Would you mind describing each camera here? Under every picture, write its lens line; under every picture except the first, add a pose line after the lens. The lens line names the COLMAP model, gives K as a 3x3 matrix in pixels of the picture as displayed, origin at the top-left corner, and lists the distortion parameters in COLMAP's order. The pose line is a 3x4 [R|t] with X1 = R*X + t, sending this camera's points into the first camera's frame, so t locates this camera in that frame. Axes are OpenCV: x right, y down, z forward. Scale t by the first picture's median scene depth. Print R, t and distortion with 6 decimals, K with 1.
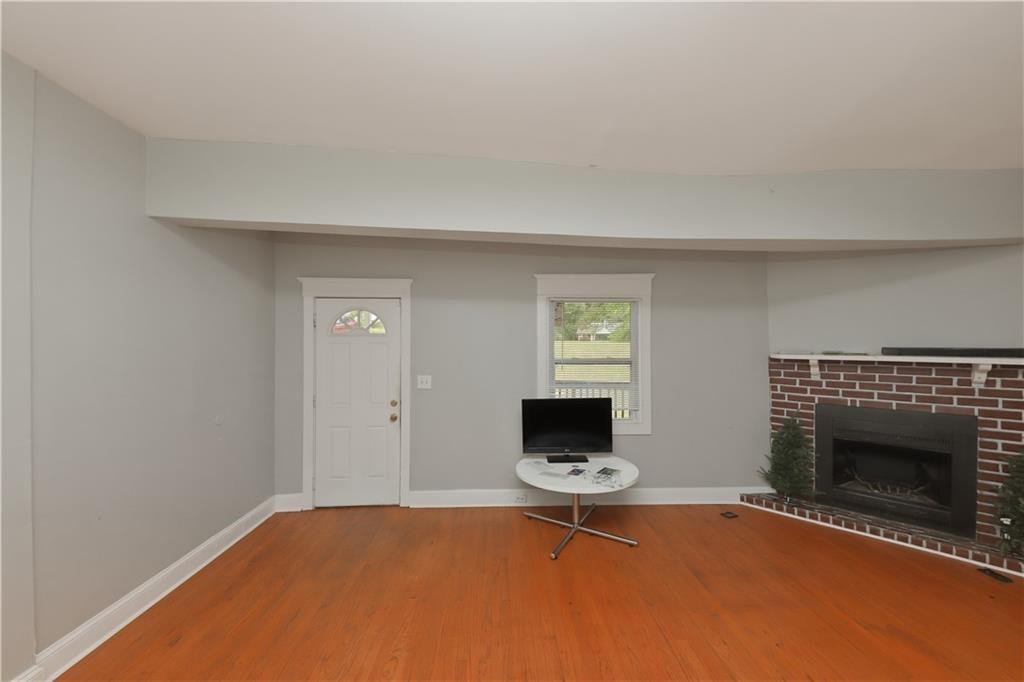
lens RADIAL K [[358.3, 0, 517.1], [0, 358.3, 344.6], [0, 0, 1]] dist [-0.000845, -0.000181]
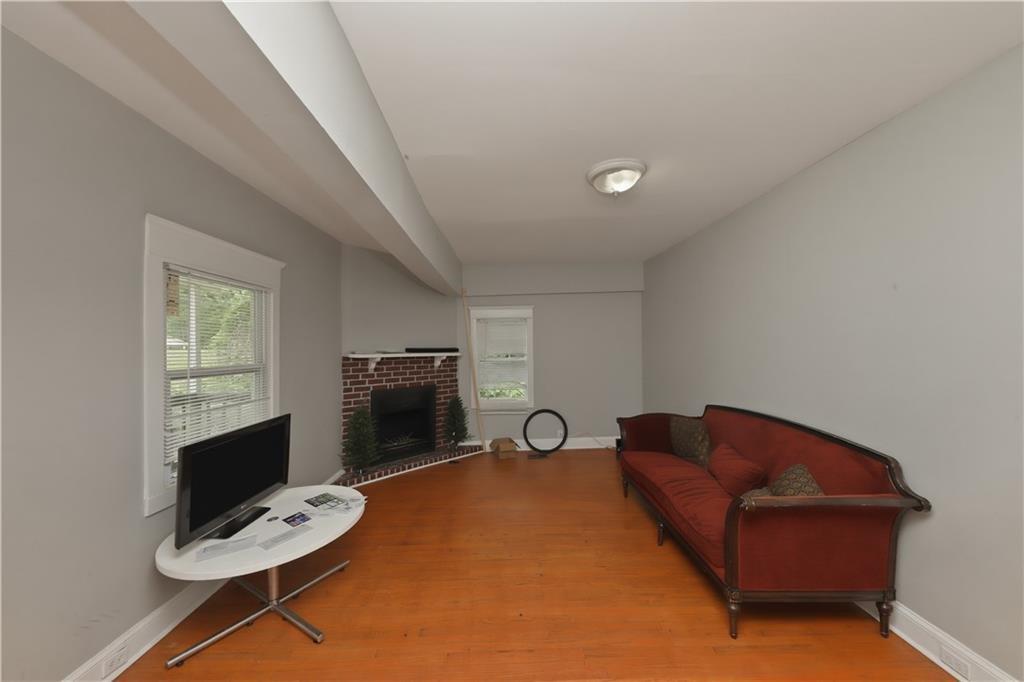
lens RADIAL K [[358.3, 0, 517.1], [0, 358.3, 344.6], [0, 0, 1]] dist [-0.000845, -0.000181]
pose [[0.010538, 0.004040, 0.999936, -0.492496], [0.001139, 0.999991, -0.004052, 0.000175], [-0.999944, 0.001182, 0.010533, 0.467661]]
